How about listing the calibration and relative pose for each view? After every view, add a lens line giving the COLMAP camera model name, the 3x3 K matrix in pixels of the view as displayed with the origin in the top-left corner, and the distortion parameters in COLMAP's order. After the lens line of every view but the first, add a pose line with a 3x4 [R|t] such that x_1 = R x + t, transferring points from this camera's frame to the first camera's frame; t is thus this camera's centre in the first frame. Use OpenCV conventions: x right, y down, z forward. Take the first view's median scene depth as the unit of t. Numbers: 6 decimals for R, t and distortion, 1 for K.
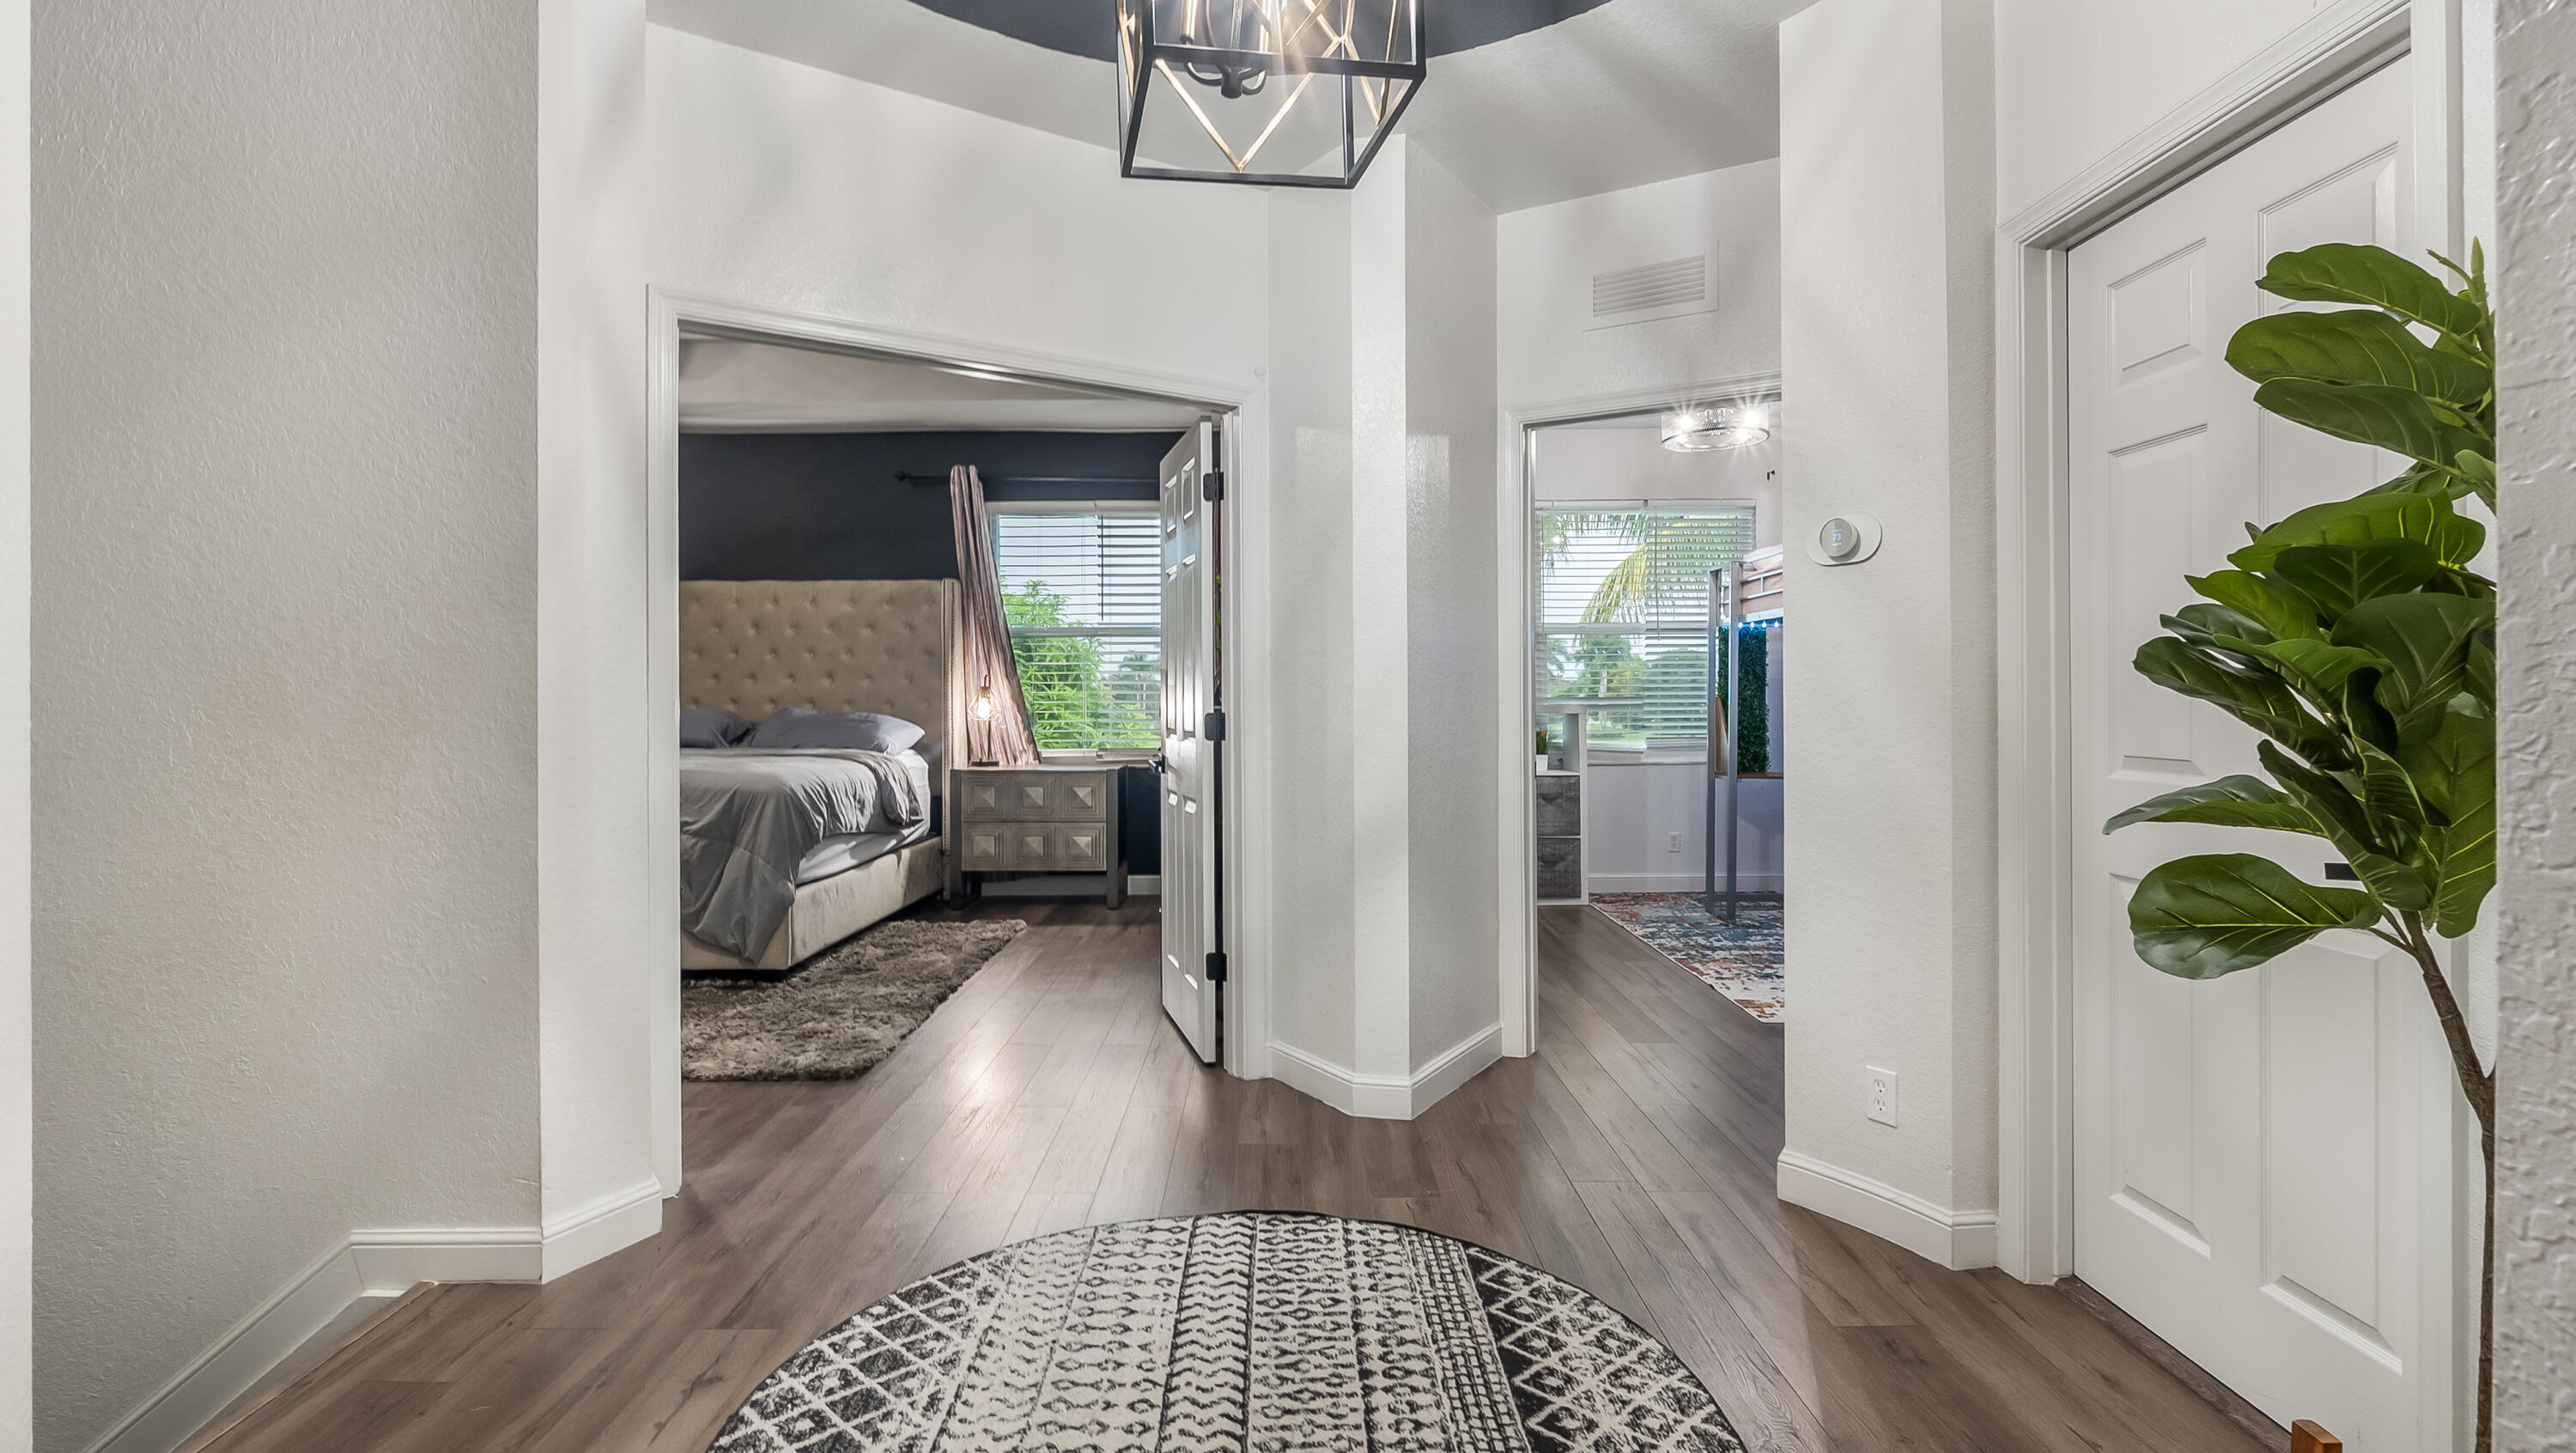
lens RADIAL K [[1211.1, 0, 1283.7], [0, 1211.1, 705.8], [0, 0, 1]] dist [-0.003837, 0.000527]
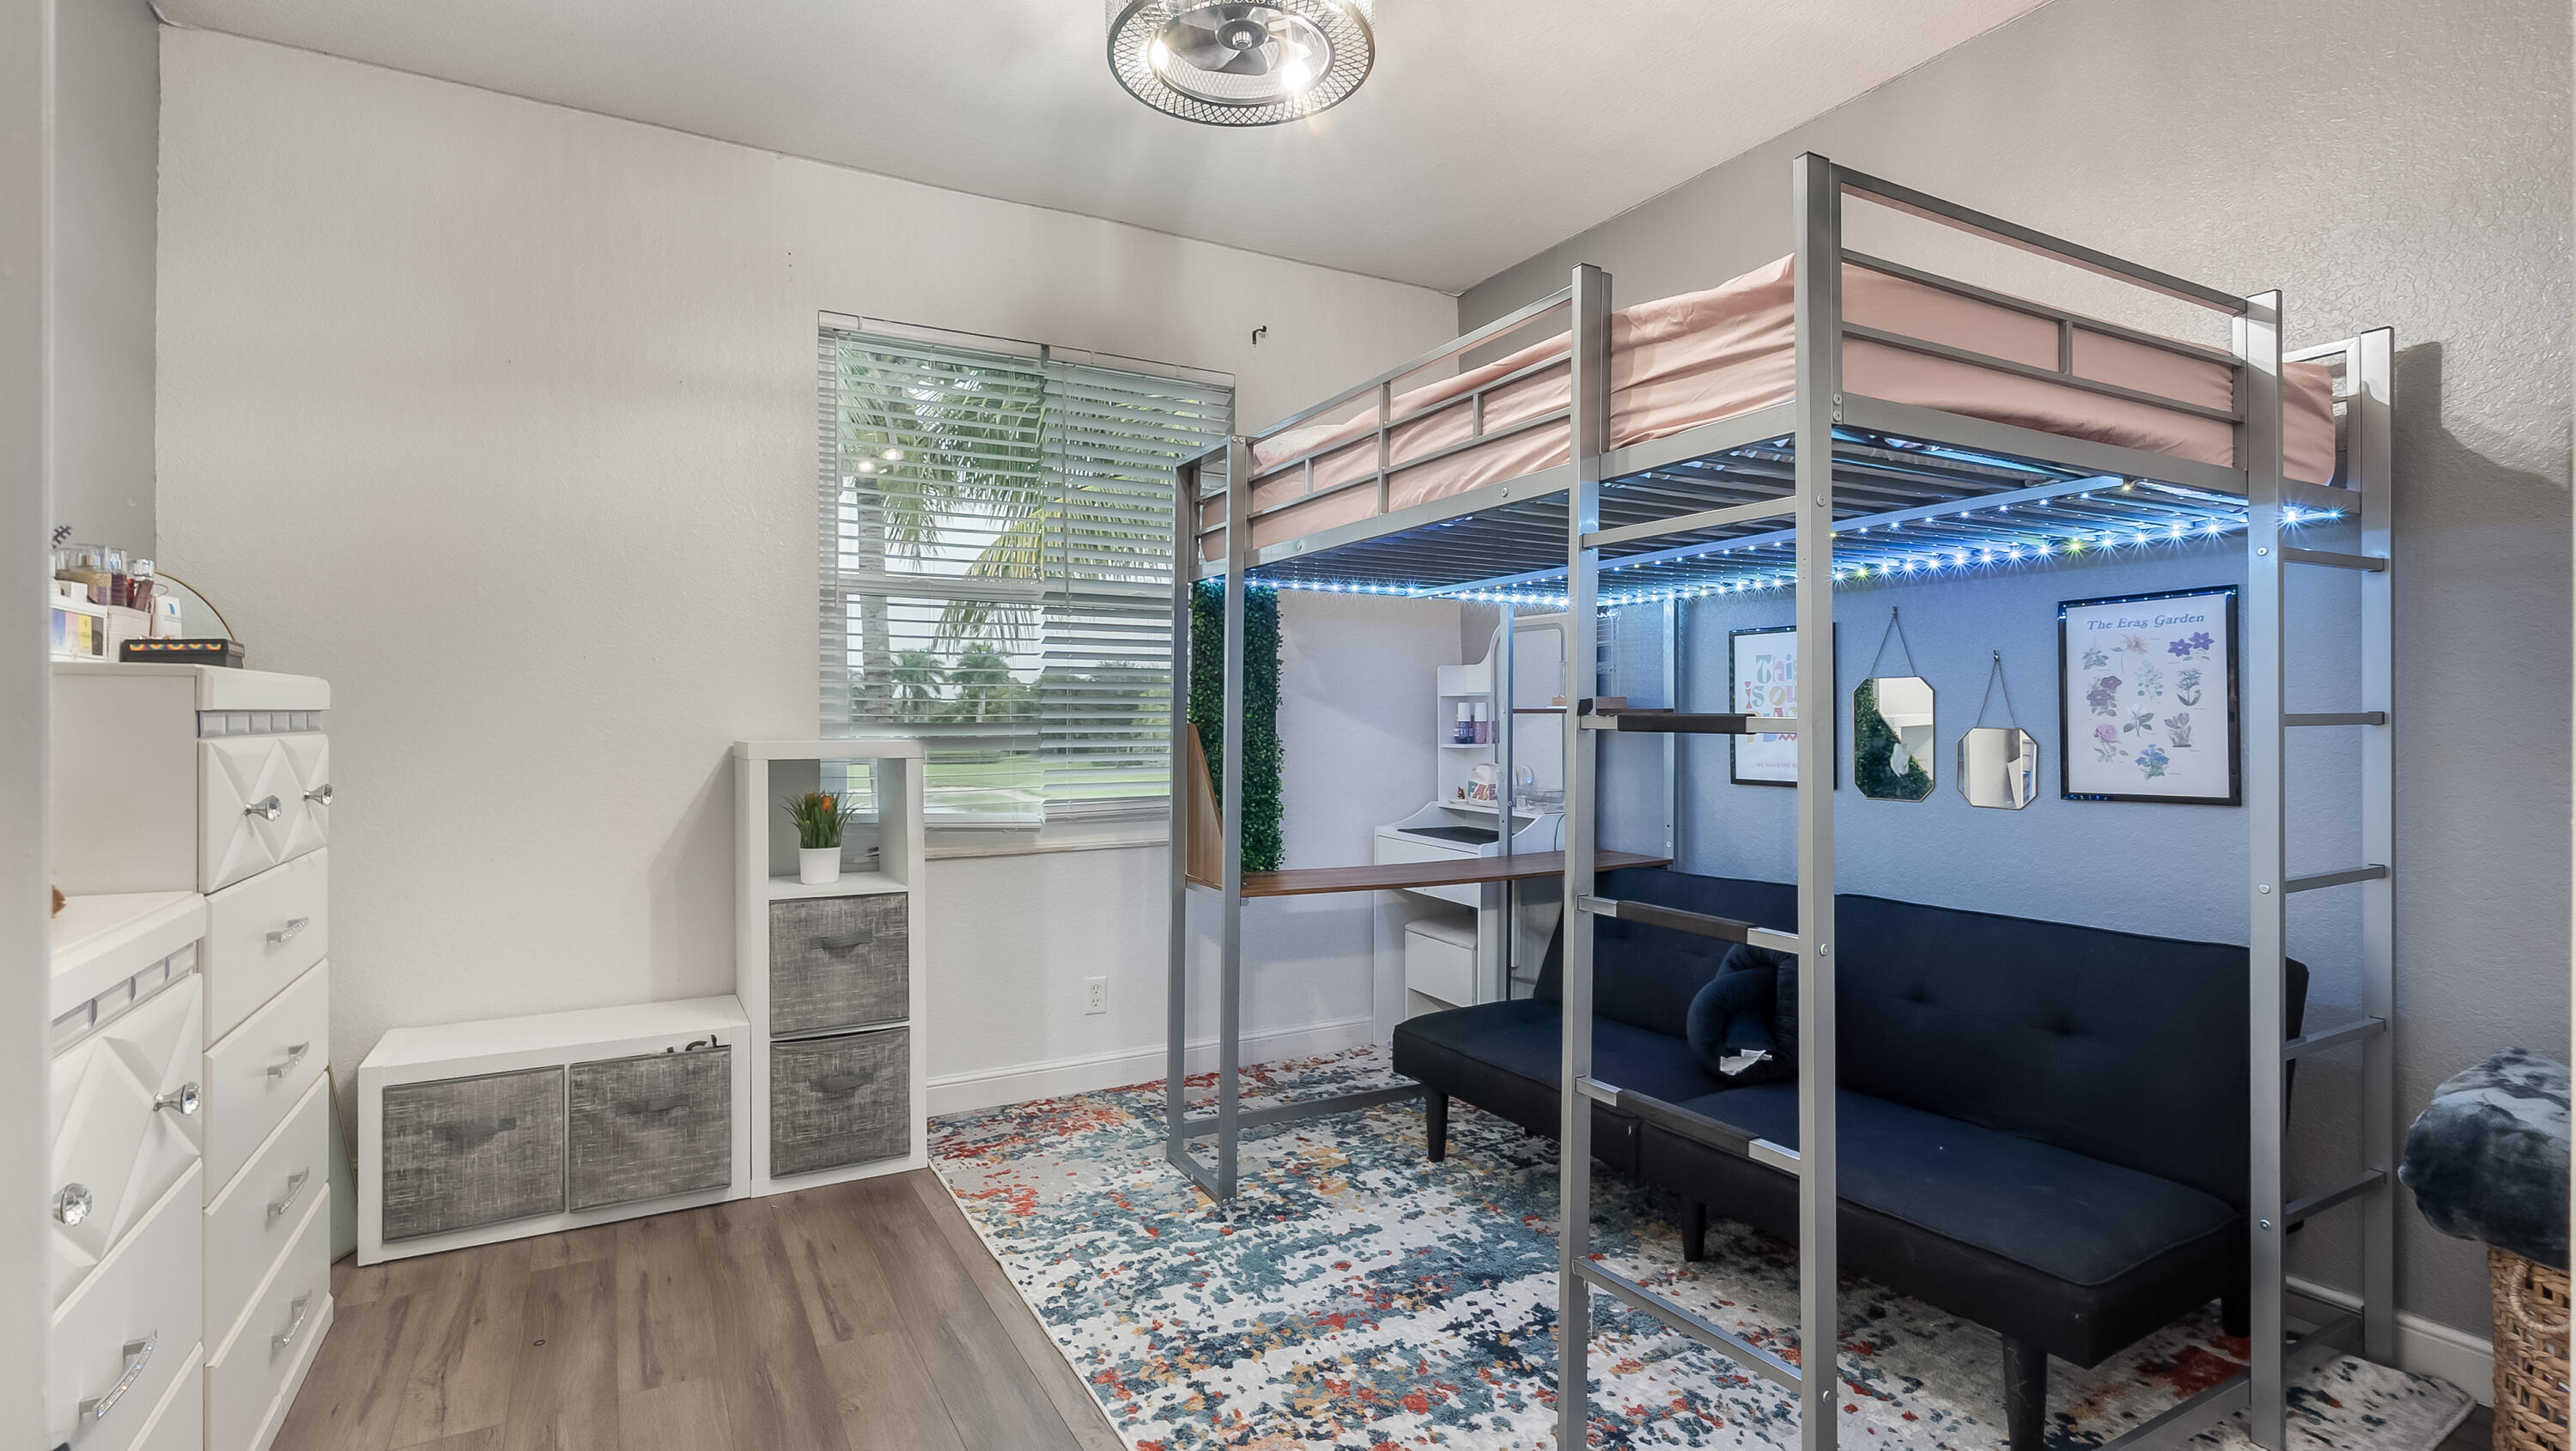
lens RADIAL K [[1227.7, 0, 1288.0], [0, 1227.7, 725.5], [0, 0, 1]] dist [-0.000846, -0.000119]
pose [[0.877199, 0.004401, 0.480106, 0.146048], [-0.002522, 0.999986, -0.004558, -0.004134], [-0.480120, 0.002788, 0.877199, 0.518016]]
